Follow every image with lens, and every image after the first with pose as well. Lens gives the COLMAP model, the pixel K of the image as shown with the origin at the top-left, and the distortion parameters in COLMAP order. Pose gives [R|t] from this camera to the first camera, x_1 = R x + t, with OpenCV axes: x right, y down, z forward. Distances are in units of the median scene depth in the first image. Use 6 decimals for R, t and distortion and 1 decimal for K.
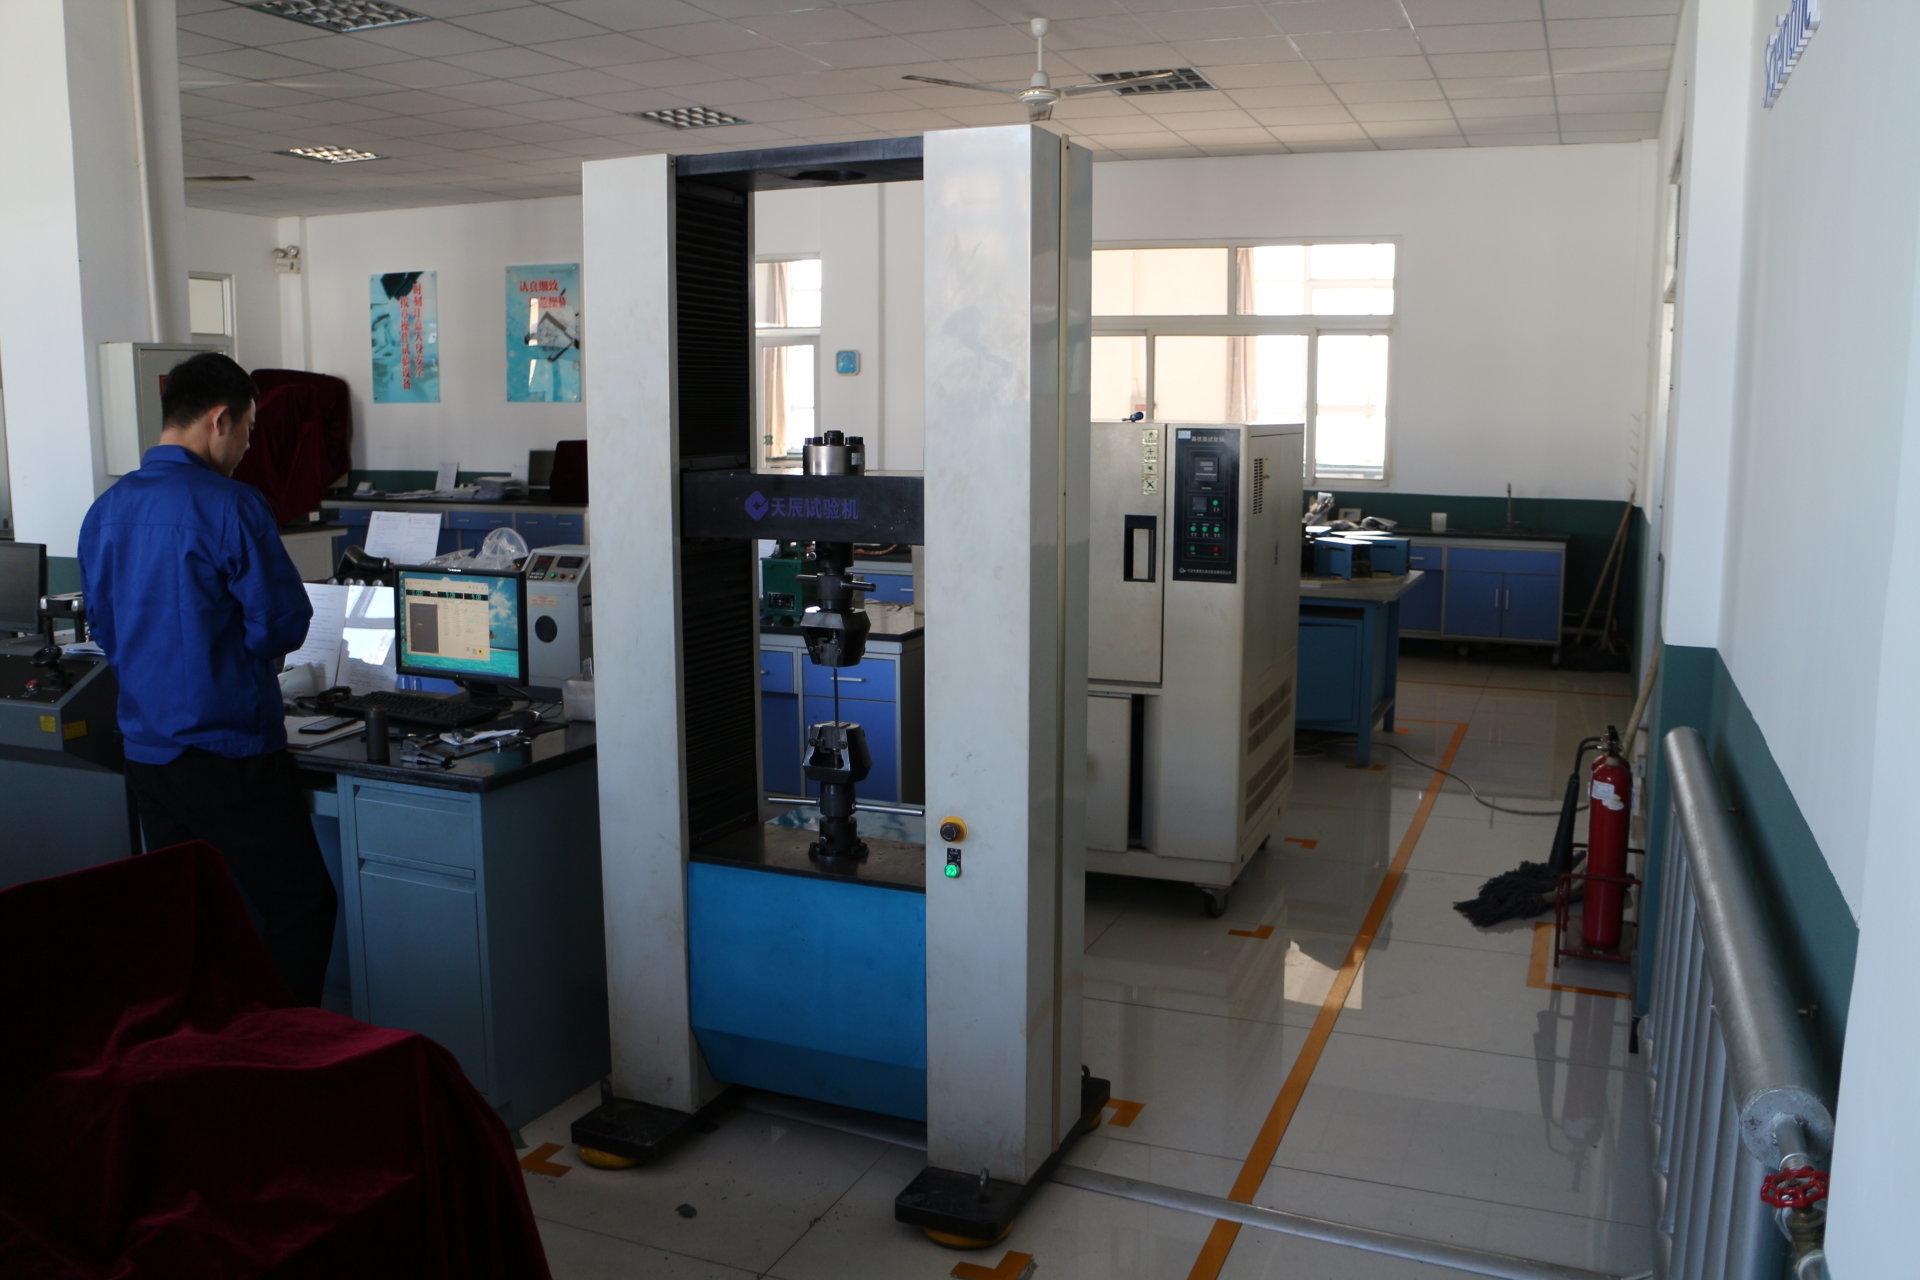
lens RADIAL K [[1500.9, 0, 973.1], [0, 1500.9, 645.9], [0, 0, 1]] dist [-0.080895, -0.001570]
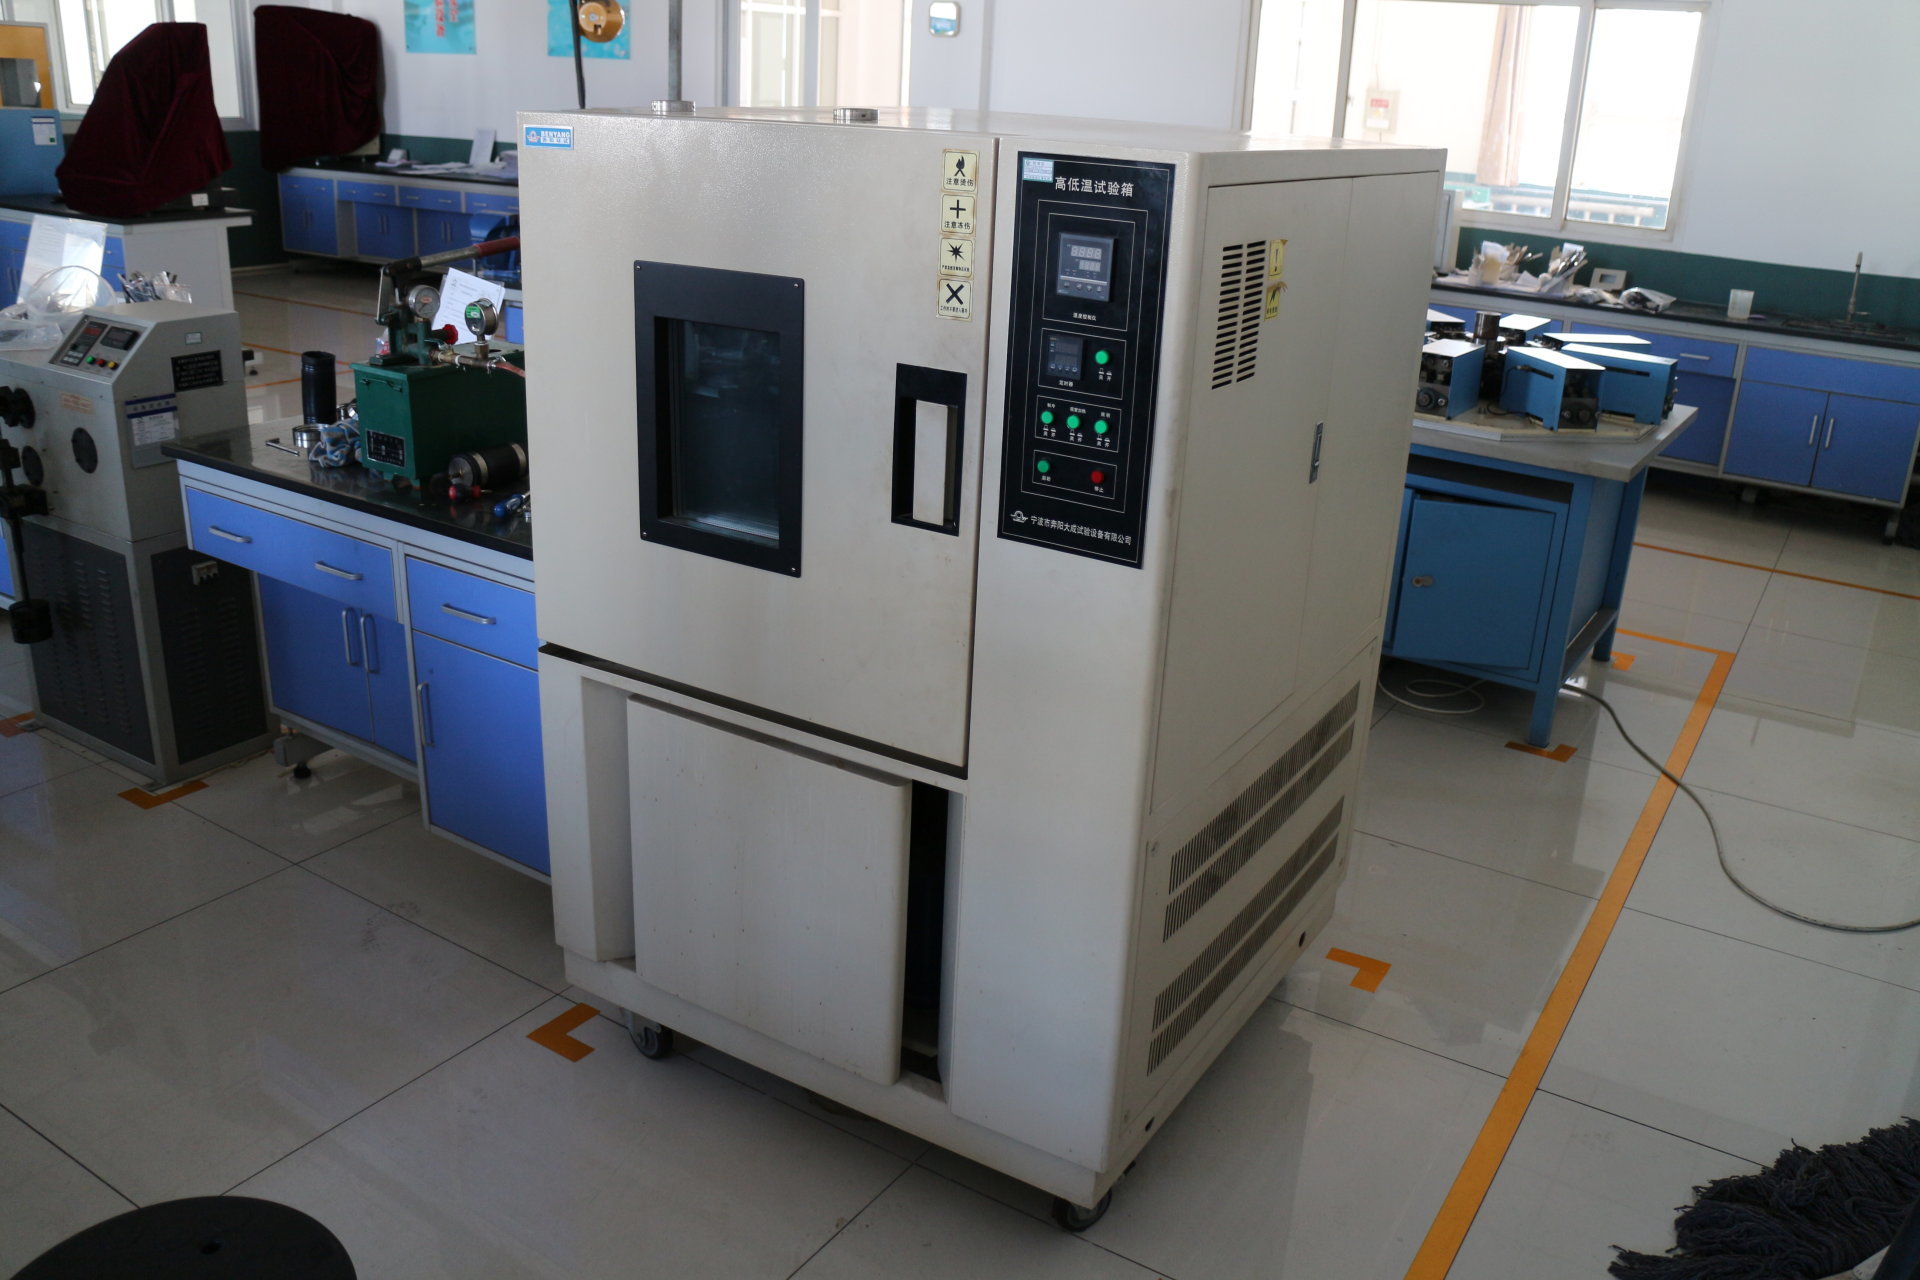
lens RADIAL K [[1573.9, 0, 944.7], [0, 1573.9, 631.7], [0, 0, 1]] dist [-0.088890, 0.021129]
pose [[0.983926, 0.097333, -0.149719, 0.118255], [-0.068968, 0.980473, 0.184164, -0.061255], [0.164720, -0.170878, 0.971426, 0.371265]]
